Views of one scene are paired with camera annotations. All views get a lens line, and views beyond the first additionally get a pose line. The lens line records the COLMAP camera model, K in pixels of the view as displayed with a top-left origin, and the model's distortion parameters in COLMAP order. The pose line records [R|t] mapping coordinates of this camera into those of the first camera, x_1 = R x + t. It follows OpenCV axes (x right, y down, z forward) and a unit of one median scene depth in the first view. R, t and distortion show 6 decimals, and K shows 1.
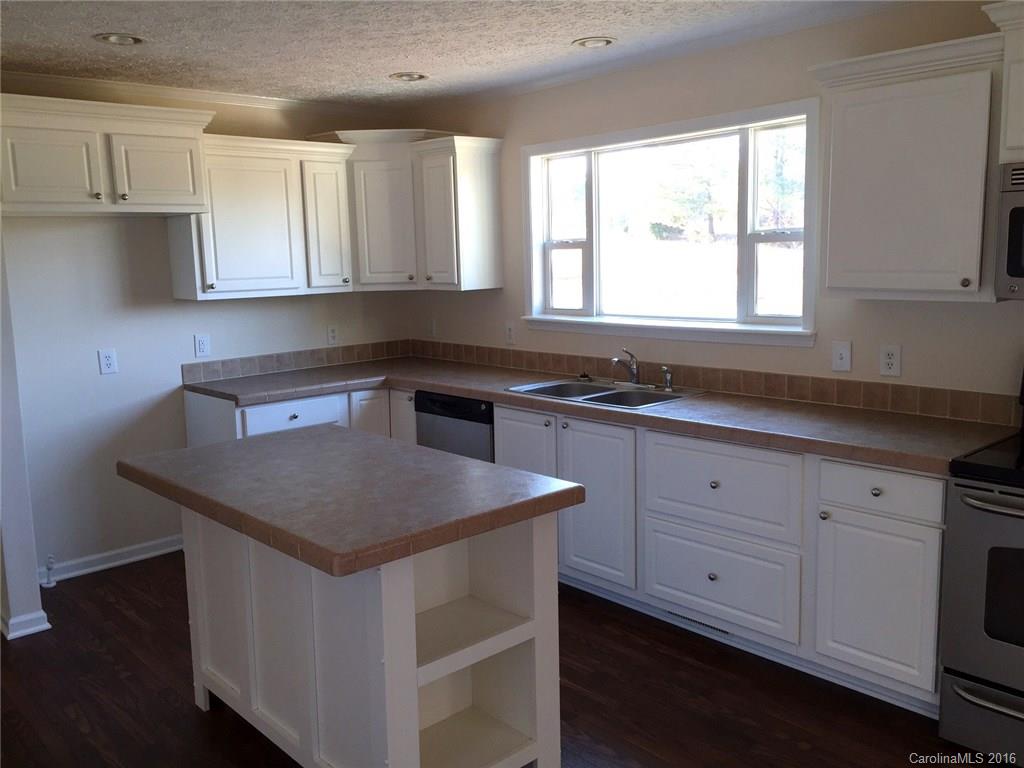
lens RADIAL K [[876.0, 0, 512.0], [0, 876.0, 384.0], [0, 0, 1]] dist [0.037414, -0.011771]
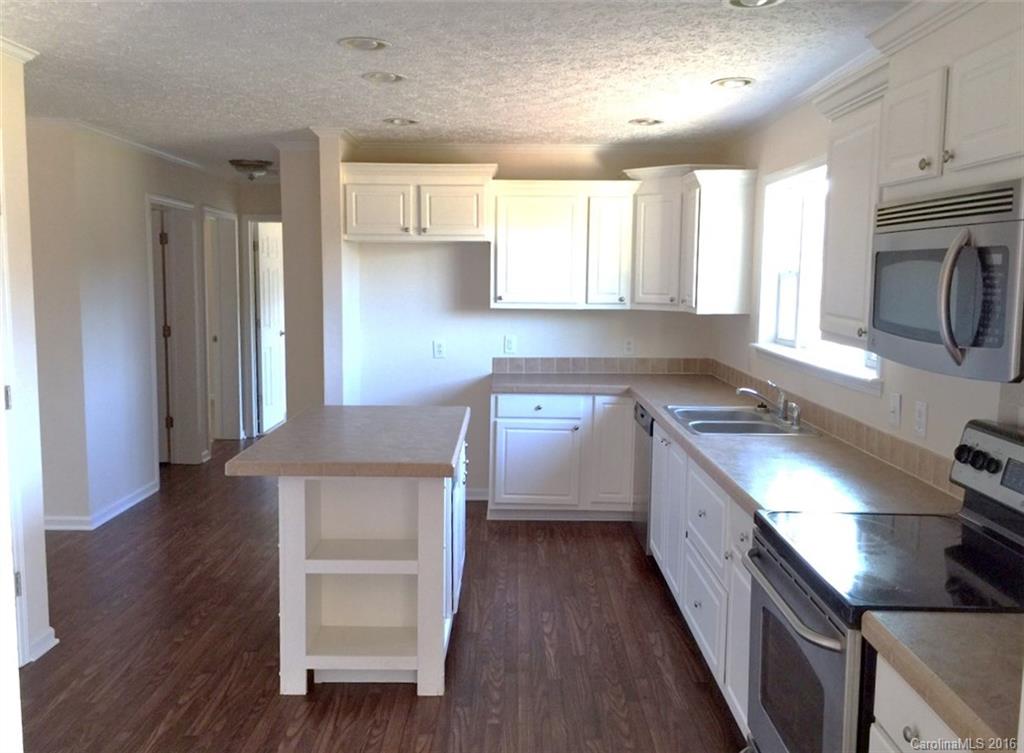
lens RADIAL K [[902.4, 0, 512.0], [0, 902.4, 376.5], [0, 0, 1]] dist [-0.003878, -0.004067]
pose [[0.733521, 0.110020, -0.670703, 0.527726], [-0.130213, 0.991280, 0.020198, -0.024904], [0.667077, 0.072519, 0.741451, 0.047264]]
